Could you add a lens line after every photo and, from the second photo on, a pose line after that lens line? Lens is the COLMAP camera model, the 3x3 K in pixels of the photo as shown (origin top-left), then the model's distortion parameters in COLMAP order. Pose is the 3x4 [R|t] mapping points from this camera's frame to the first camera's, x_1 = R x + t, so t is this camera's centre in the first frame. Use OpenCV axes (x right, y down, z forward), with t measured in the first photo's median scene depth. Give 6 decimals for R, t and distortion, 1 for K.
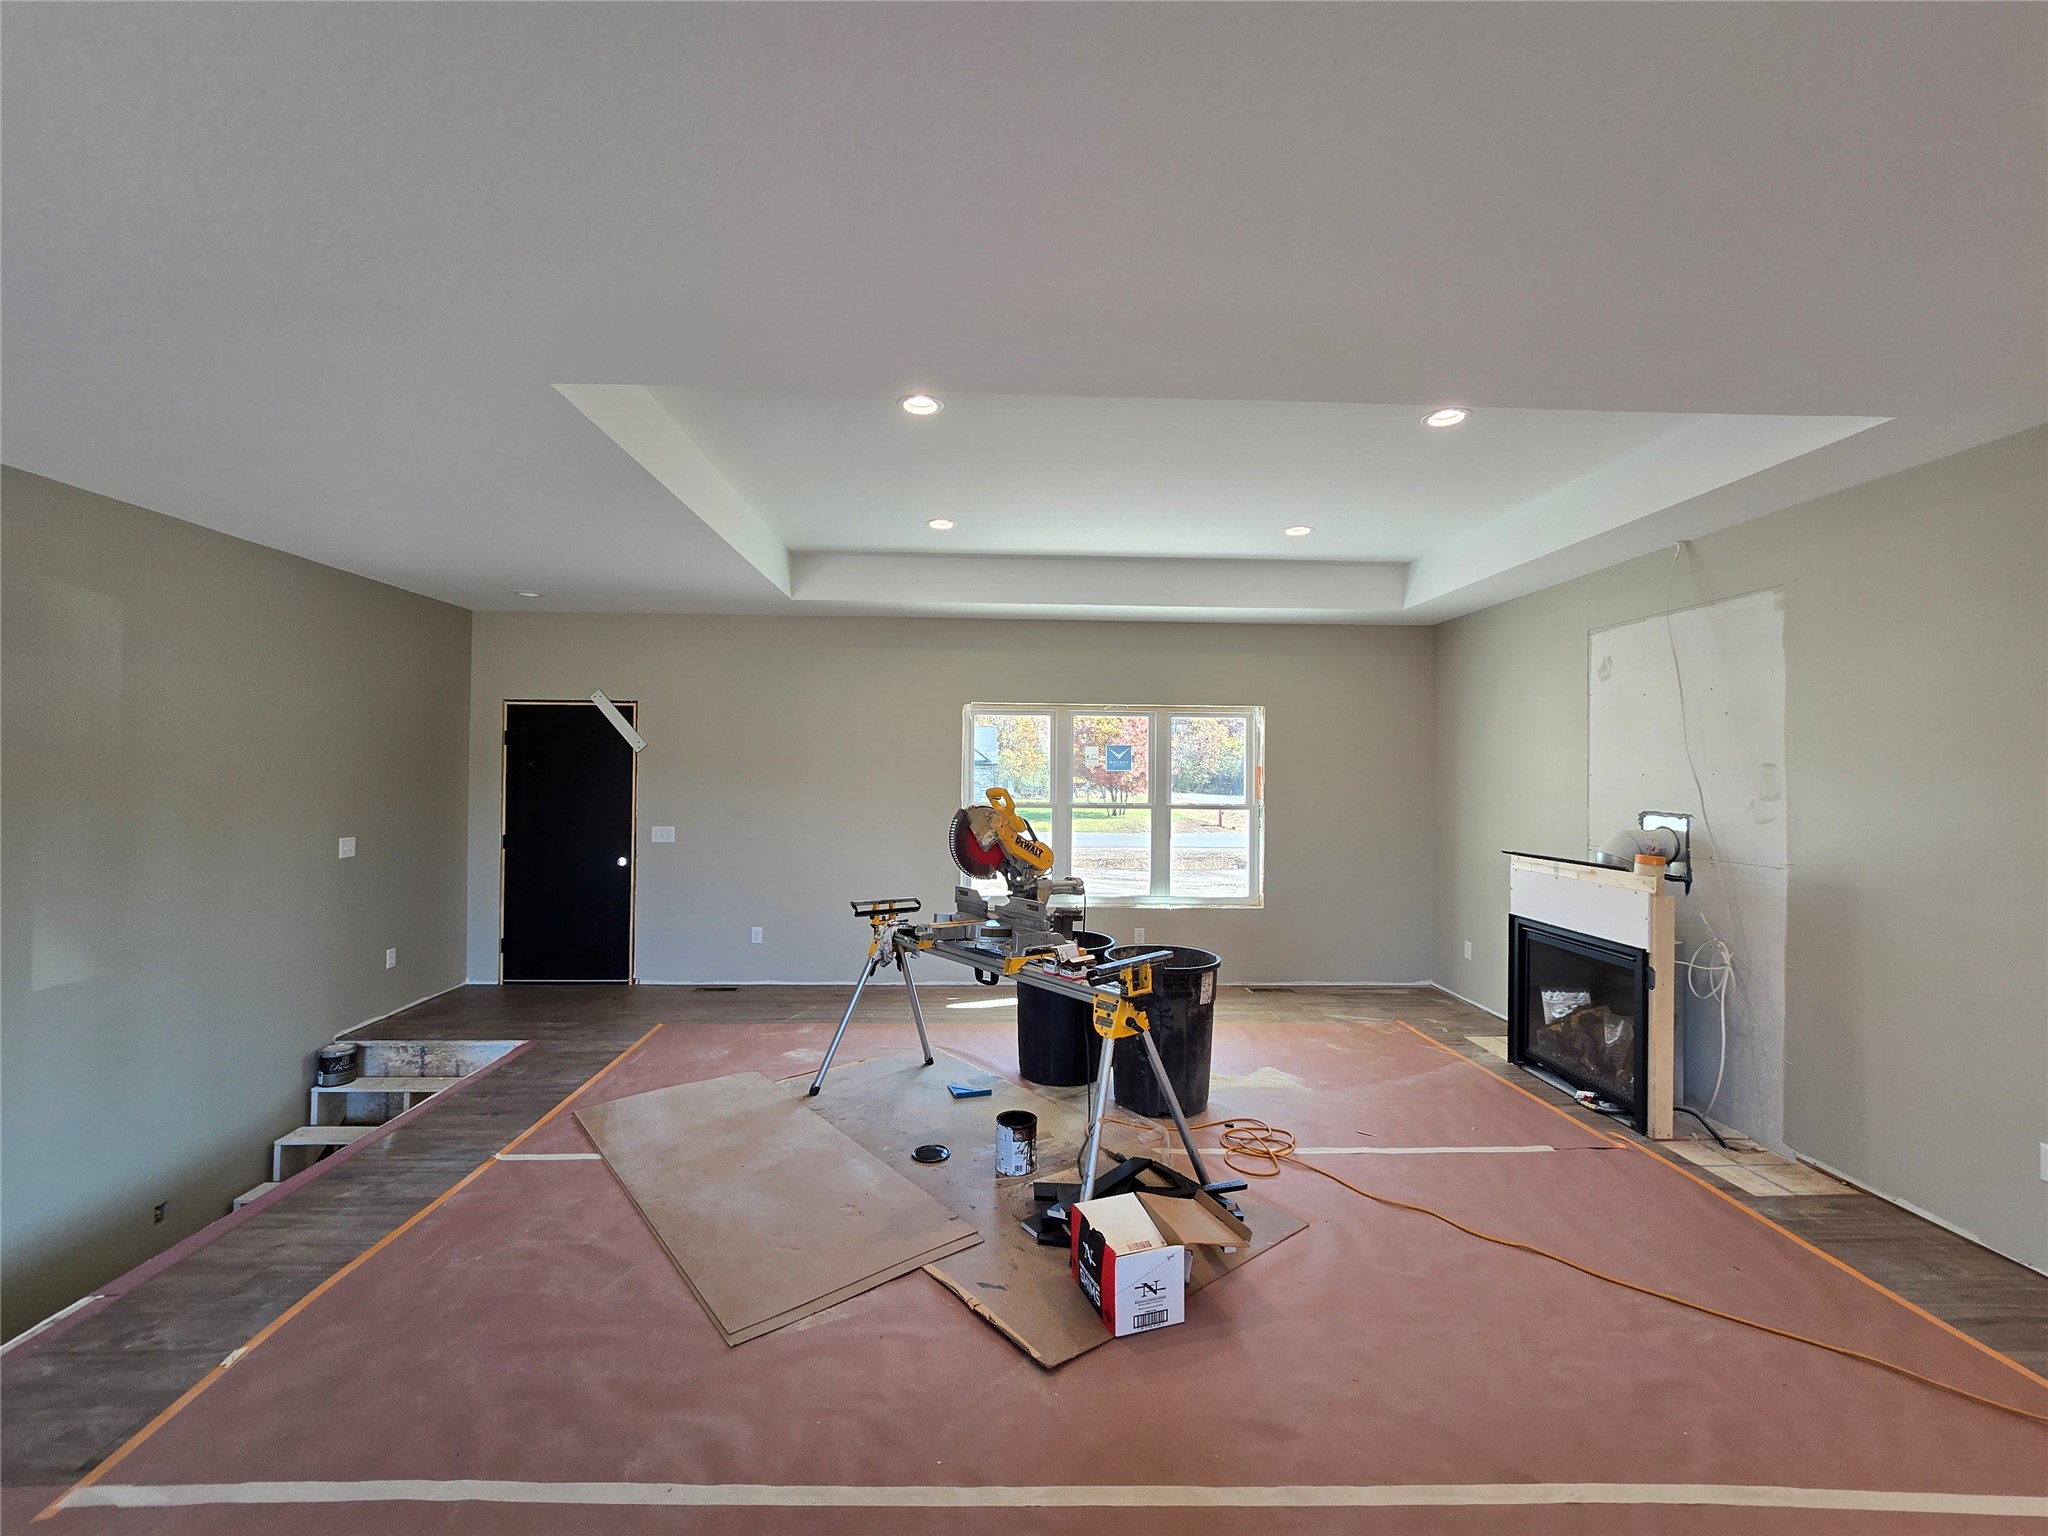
lens RADIAL K [[838.6, 0, 1015.0], [0, 838.6, 767.3], [0, 0, 1]] dist [-0.003116, -0.000775]
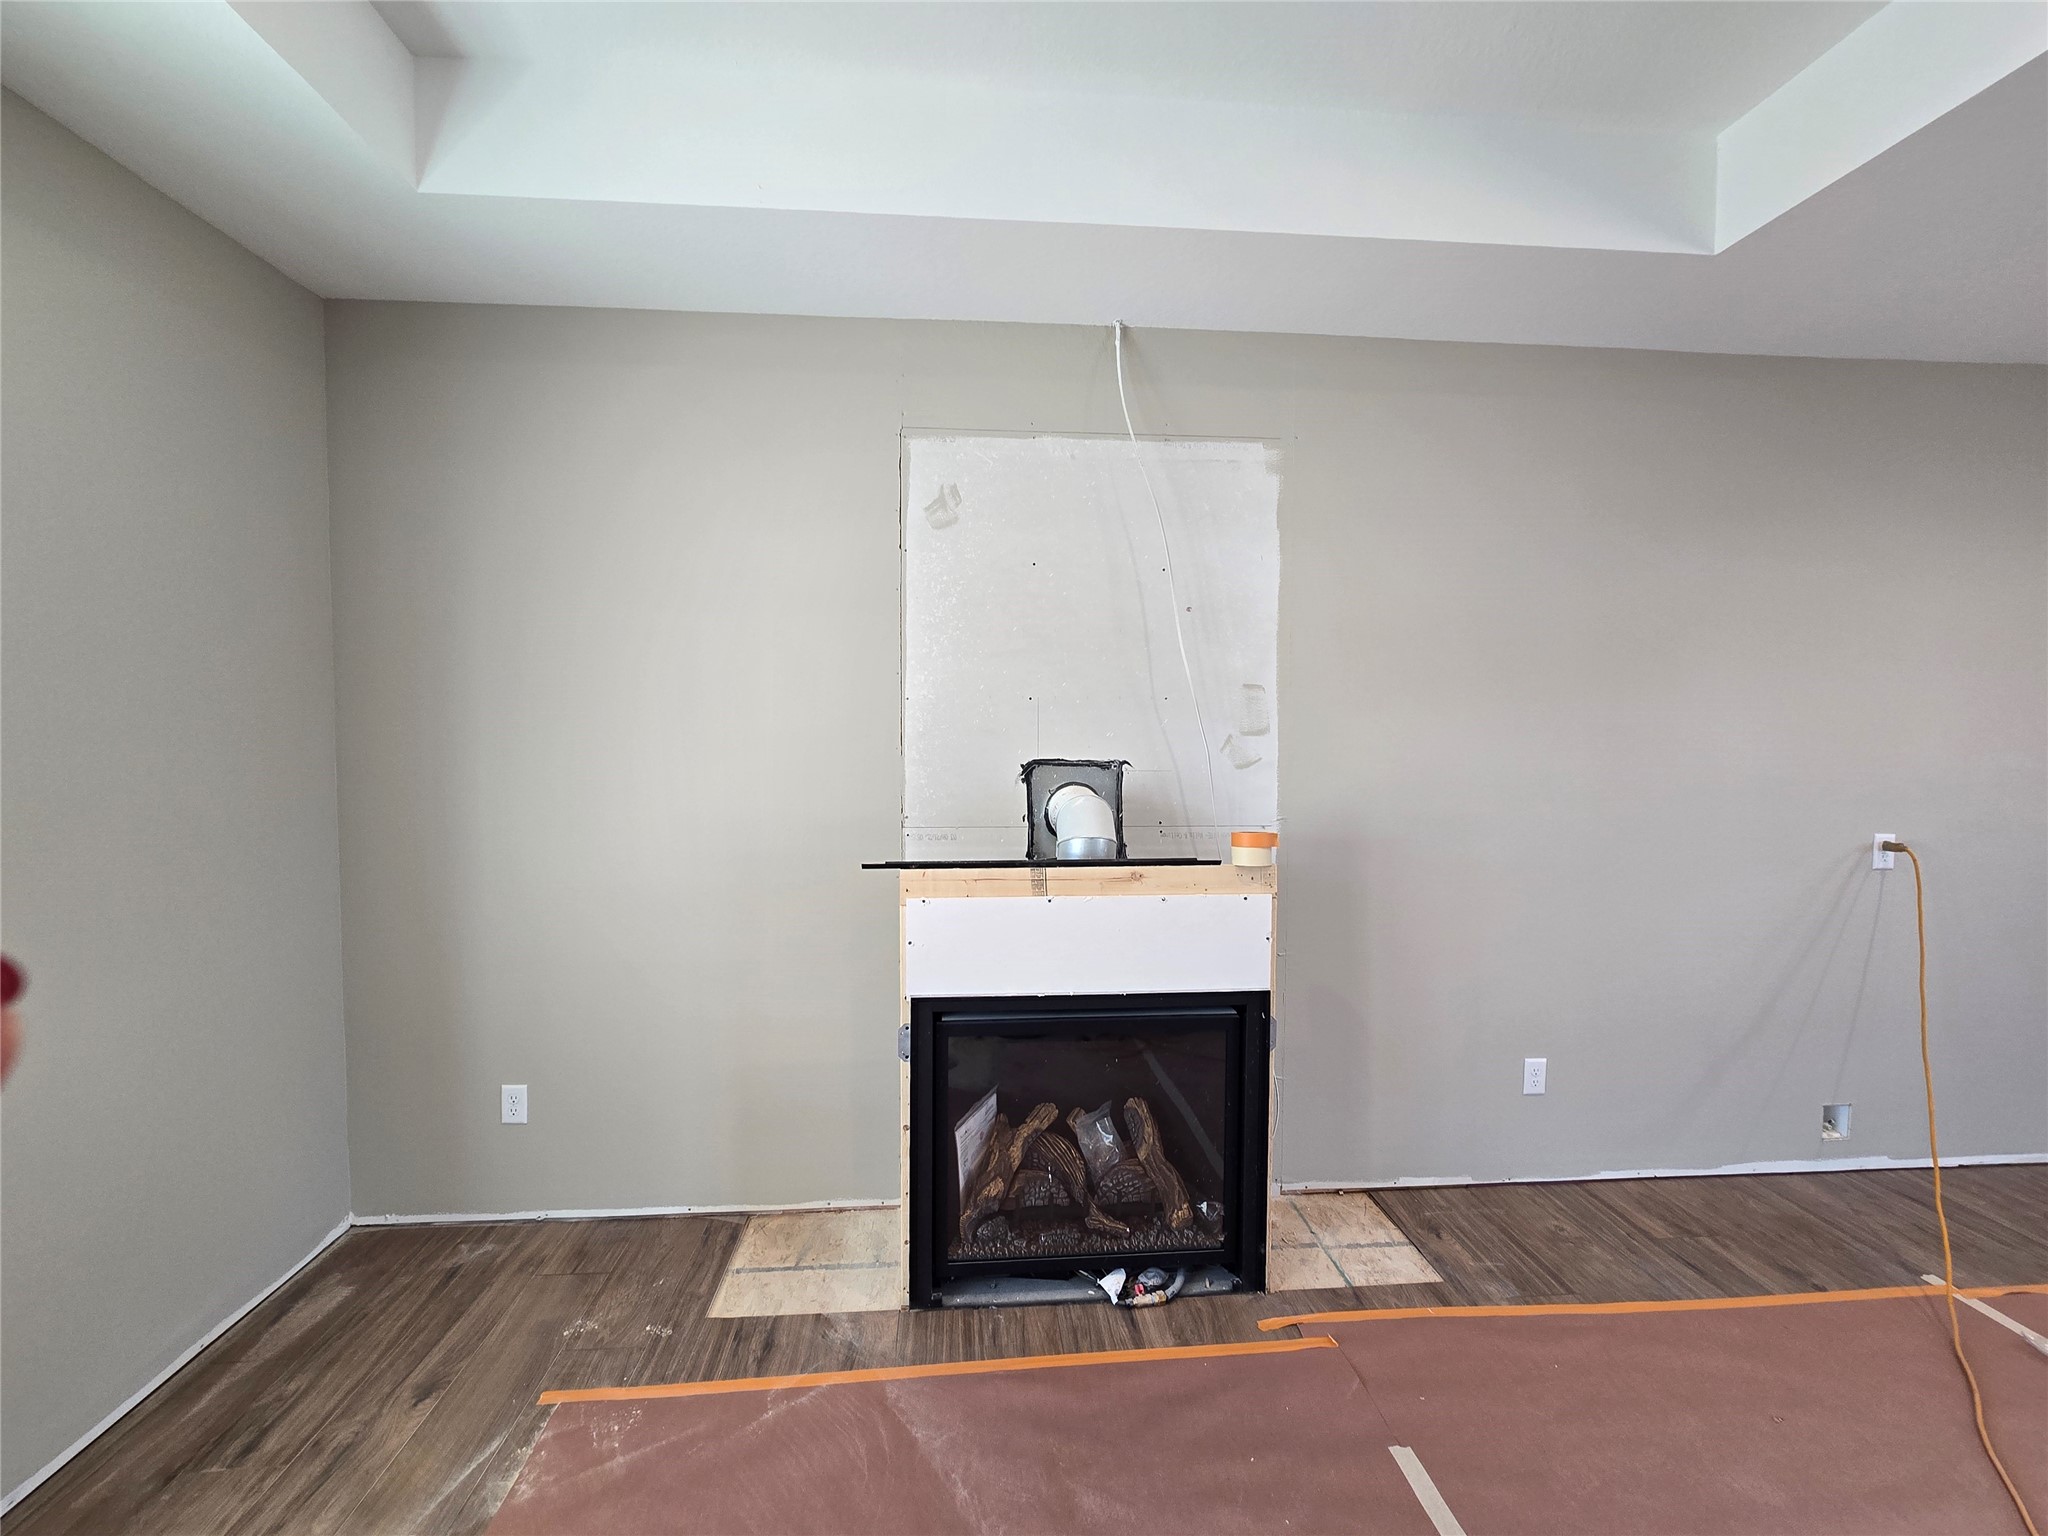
lens RADIAL K [[838.6, 0, 1015.0], [0, 838.6, 767.3], [0, 0, 1]] dist [-0.003116, -0.000775]
pose [[-0.040344, -0.055402, 0.997649, 0.151387], [-0.012331, 0.998413, 0.054946, 0.025205], [-0.999110, -0.010085, -0.040963, 1.047939]]
